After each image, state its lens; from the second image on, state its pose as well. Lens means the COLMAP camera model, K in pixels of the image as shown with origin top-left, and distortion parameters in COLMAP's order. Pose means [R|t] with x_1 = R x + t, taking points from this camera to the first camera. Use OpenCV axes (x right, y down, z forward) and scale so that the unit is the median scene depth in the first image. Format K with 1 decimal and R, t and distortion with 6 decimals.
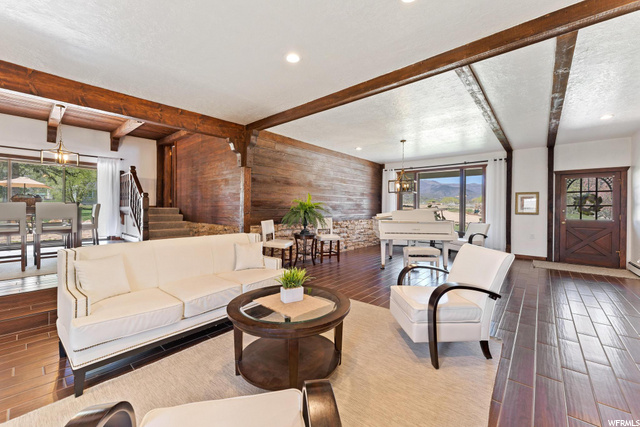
lens RADIAL K [[260.1, 0, 318.2], [0, 260.1, 209.9], [0, 0, 1]] dist [0.000969, 0.000082]
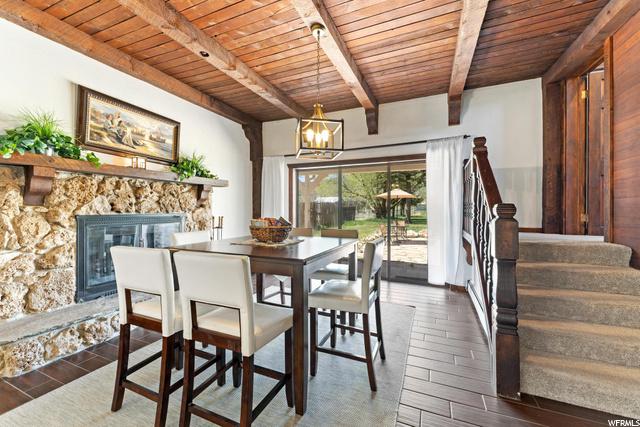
lens RADIAL K [[260.1, 0, 318.7], [0, 260.1, 209.0], [0, 0, 1]] dist [0.000969, 0.000082]
pose [[0.294113, -0.005971, -0.955752, -0.352634], [0.002515, 0.999982, -0.005473, -0.050652], [0.955767, -0.000794, 0.294123, 0.571902]]
